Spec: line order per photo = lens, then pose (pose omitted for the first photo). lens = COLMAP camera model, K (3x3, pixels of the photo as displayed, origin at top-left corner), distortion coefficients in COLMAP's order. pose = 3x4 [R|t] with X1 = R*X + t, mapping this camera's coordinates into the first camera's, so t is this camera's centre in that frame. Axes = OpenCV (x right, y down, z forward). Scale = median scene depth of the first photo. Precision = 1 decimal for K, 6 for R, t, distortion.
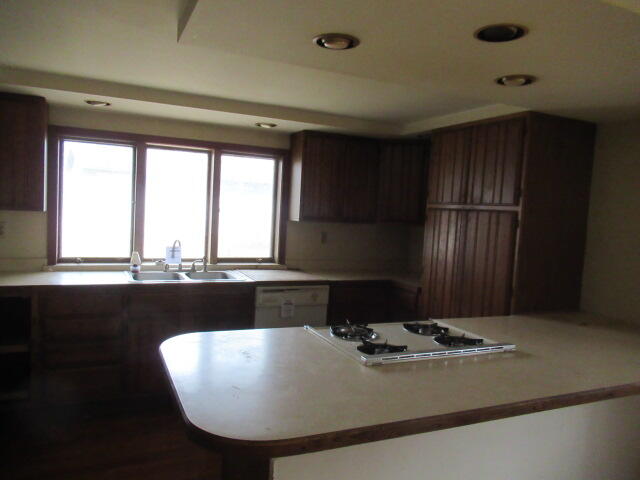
lens RADIAL K [[480.7, 0, 318.9], [0, 480.7, 241.0], [0, 0, 1]] dist [-0.004153, -0.001110]
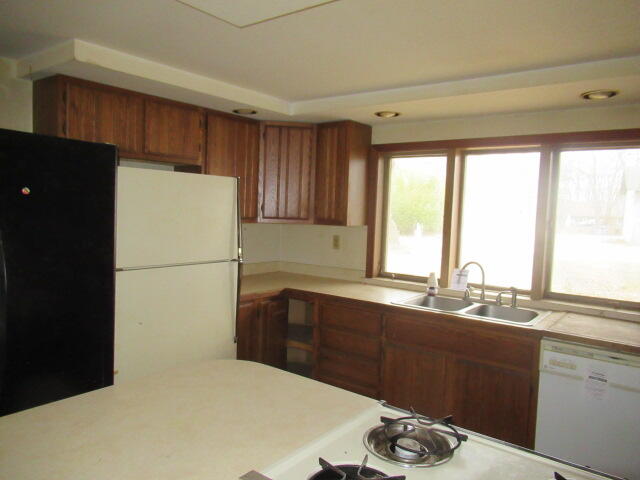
lens RADIAL K [[480.7, 0, 319.8], [0, 480.7, 239.2], [0, 0, 1]] dist [-0.004153, -0.001110]
pose [[0.471470, 0.022232, -0.881602, 0.304212], [-0.071948, 0.997319, -0.013327, -0.012121], [0.878942, 0.069713, 0.471806, 0.393014]]
